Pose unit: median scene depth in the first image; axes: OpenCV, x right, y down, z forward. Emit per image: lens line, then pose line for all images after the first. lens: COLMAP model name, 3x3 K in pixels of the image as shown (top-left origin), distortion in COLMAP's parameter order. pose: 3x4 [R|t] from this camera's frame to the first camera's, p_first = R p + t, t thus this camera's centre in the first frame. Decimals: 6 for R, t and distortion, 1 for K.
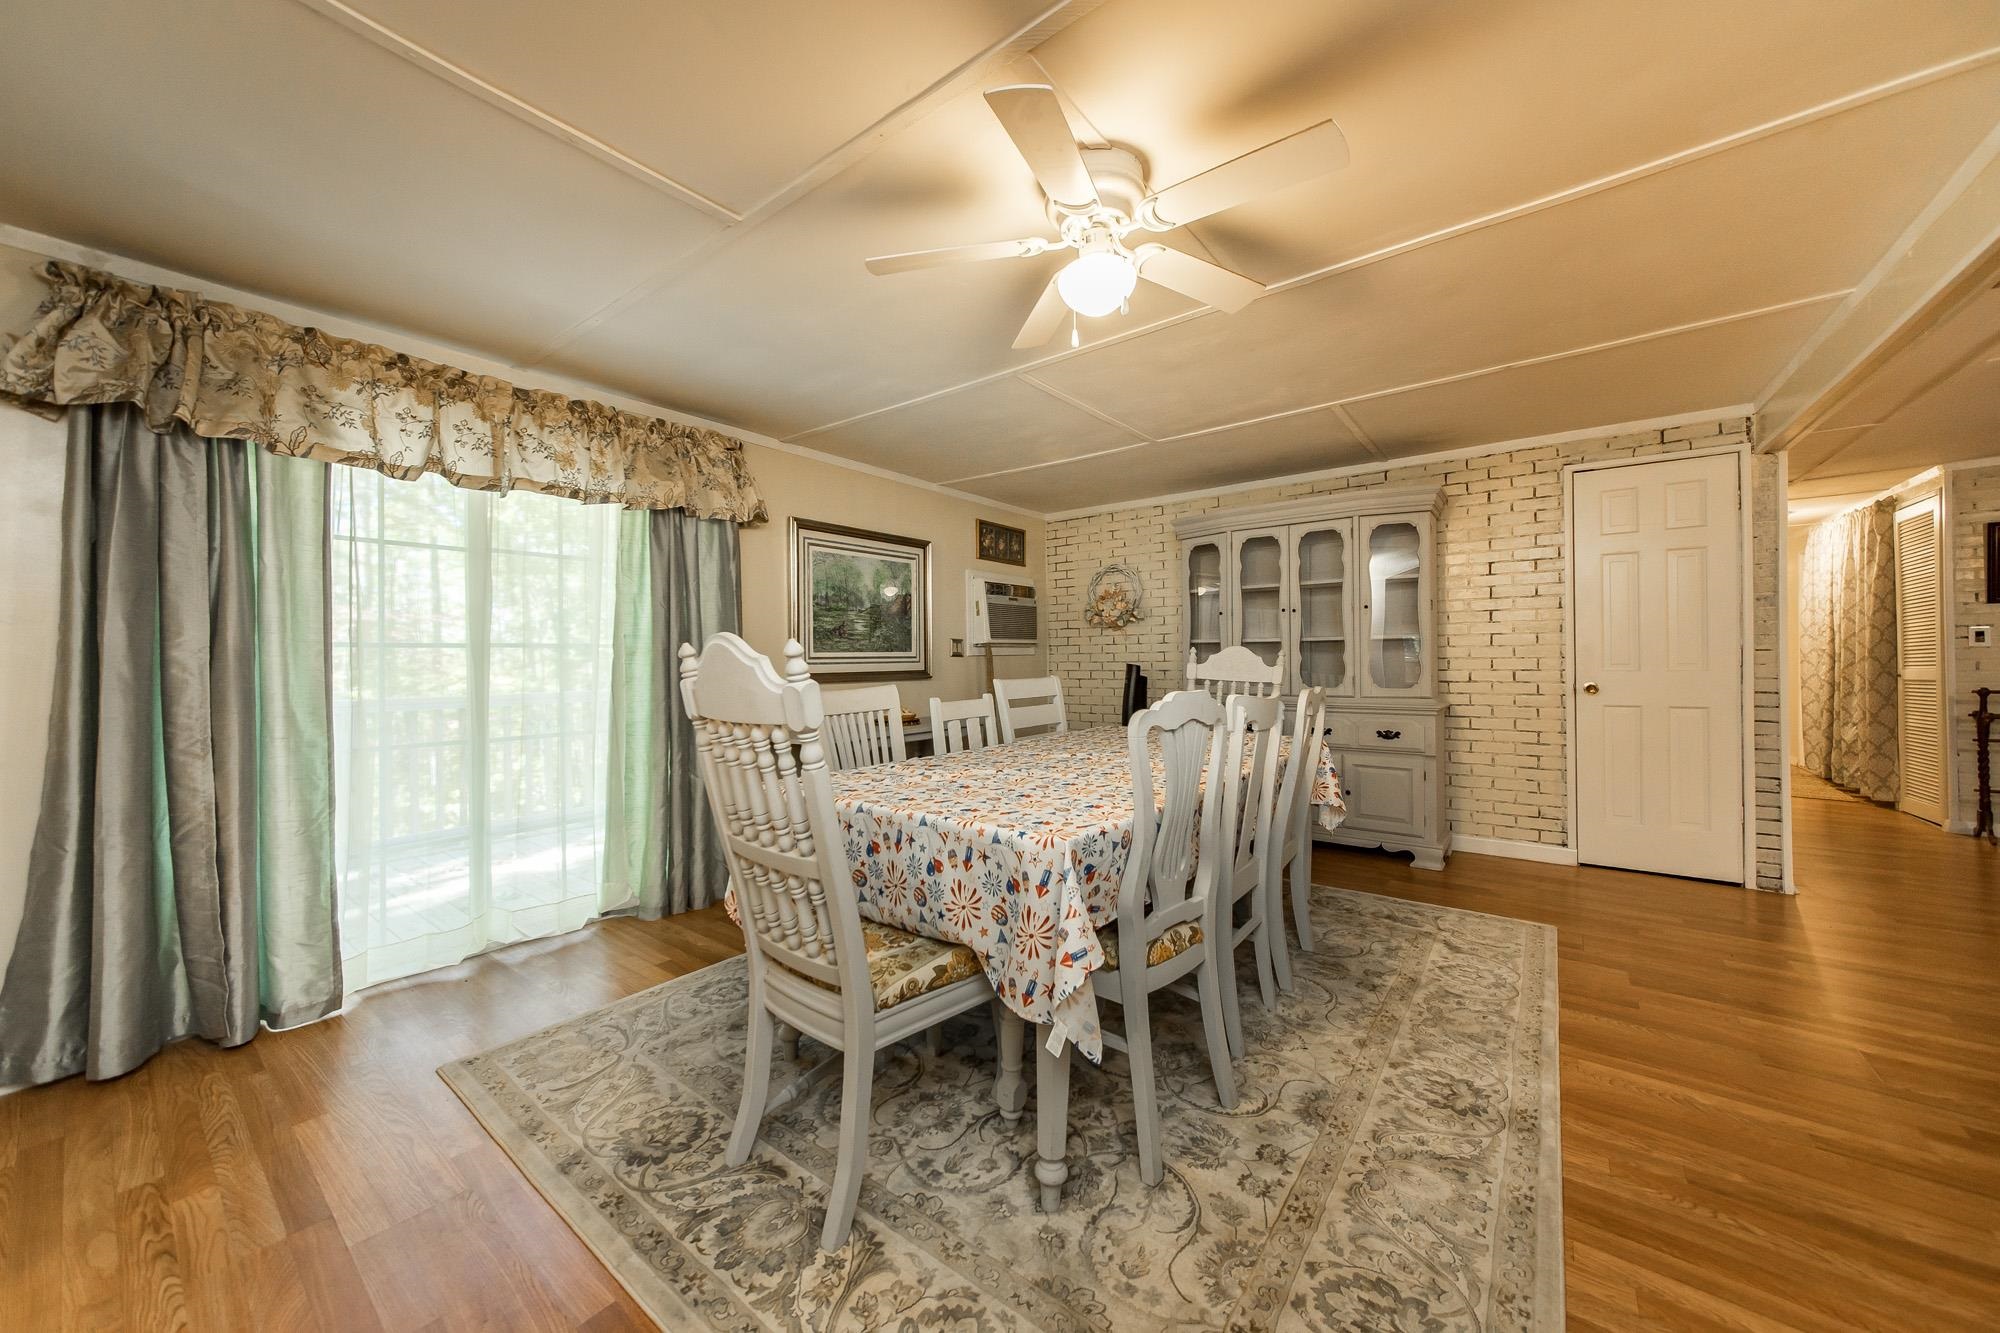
lens RADIAL K [[711.9, 0, 979.0], [0, 711.9, 652.5], [0, 0, 1]] dist [-0.002113, 0.001668]
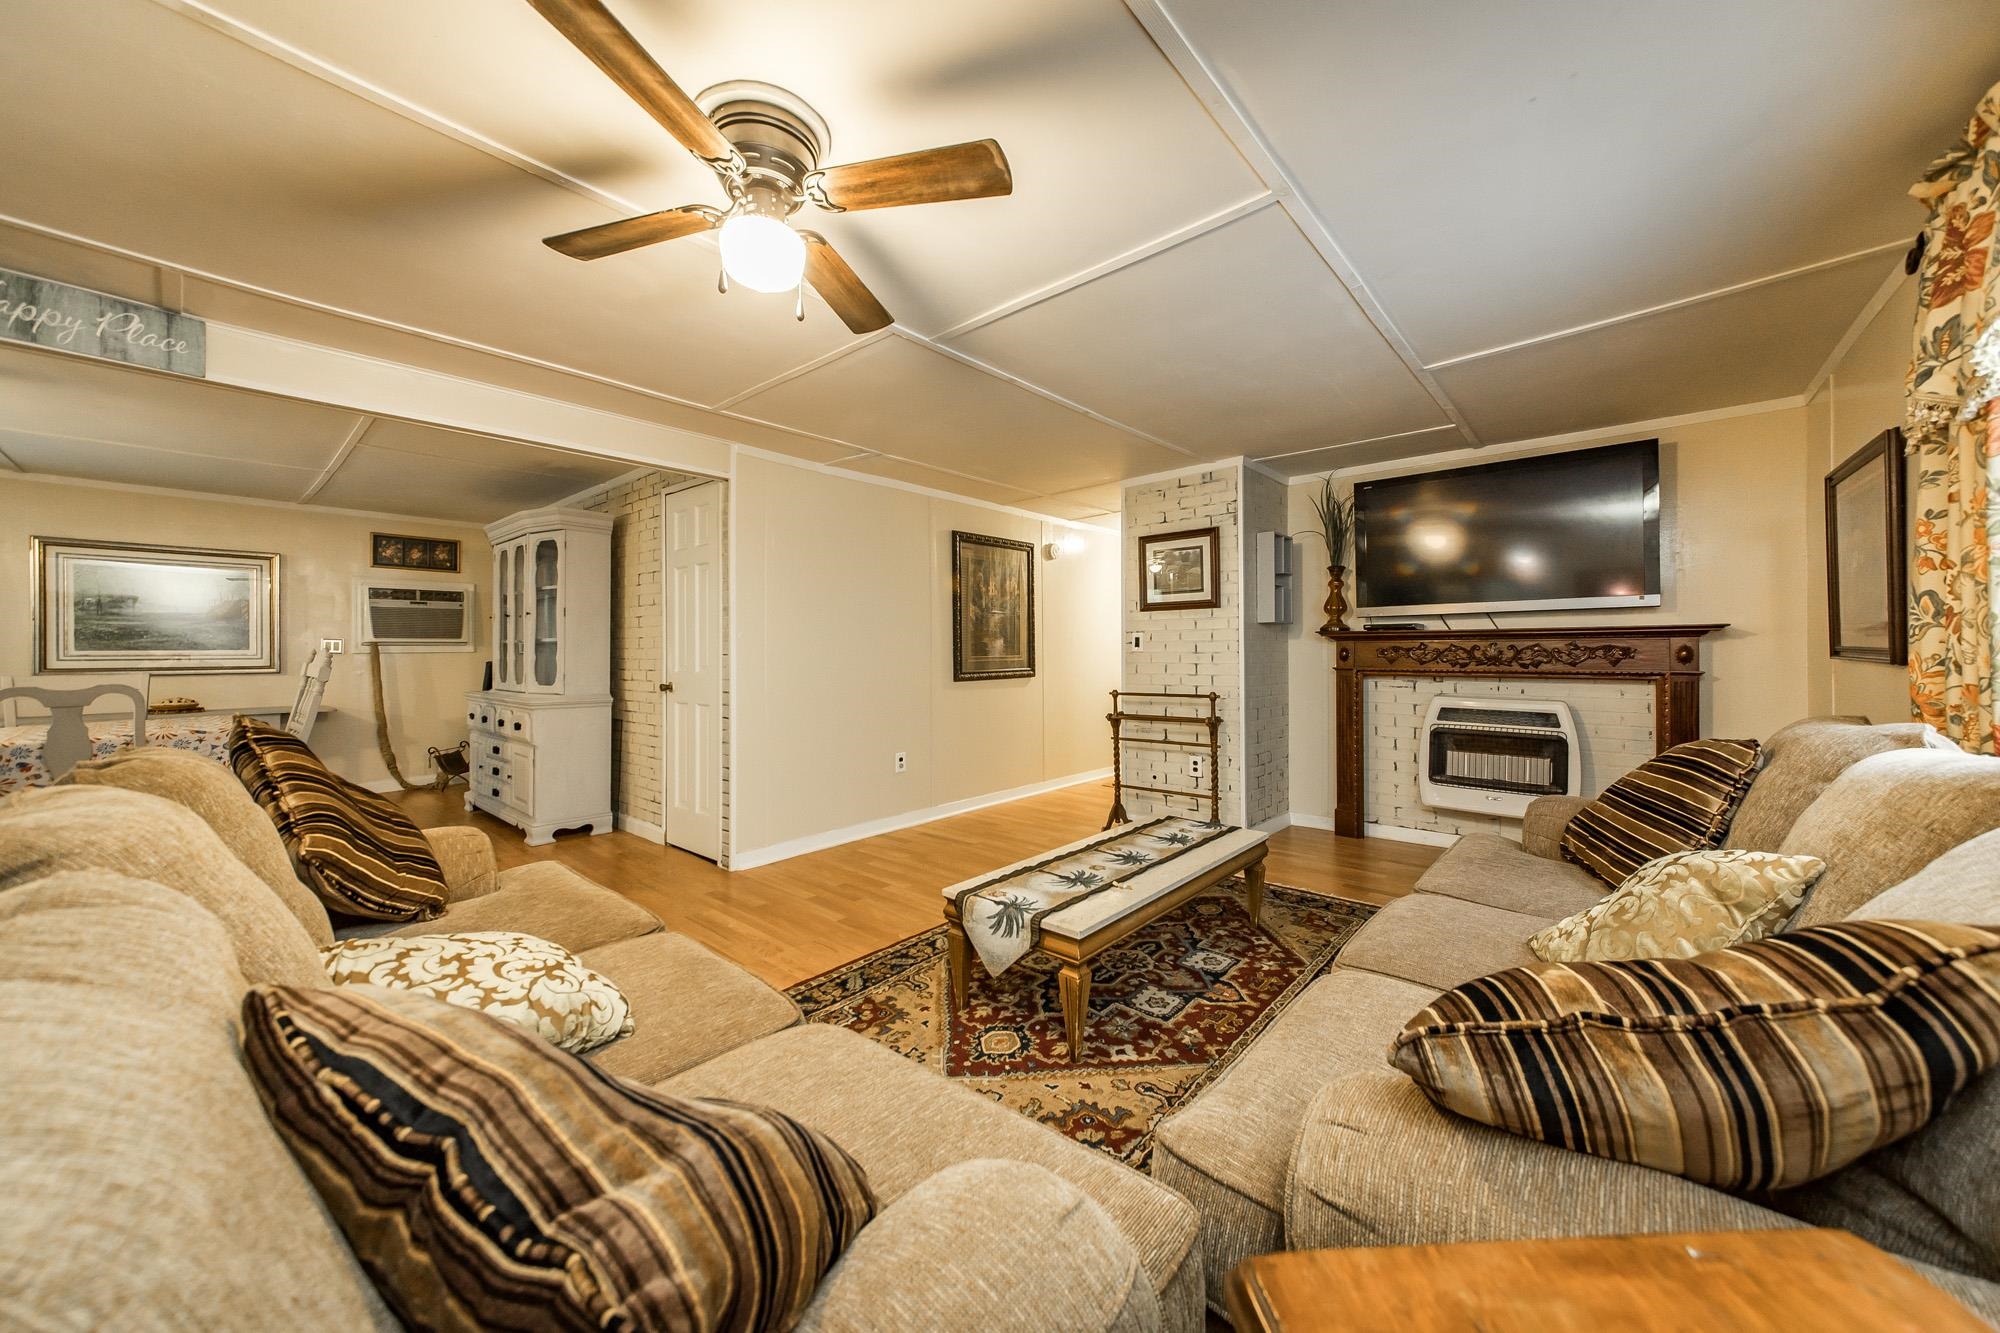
lens RADIAL K [[711.9, 0, 988.6], [0, 711.9, 650.5], [0, 0, 1]] dist [-0.002113, 0.001668]
pose [[0.998605, 0.006450, -0.052404, 1.237044], [-0.006081, 0.999956, 0.007192, -0.016319], [0.052448, -0.006863, 0.998600, -0.093137]]
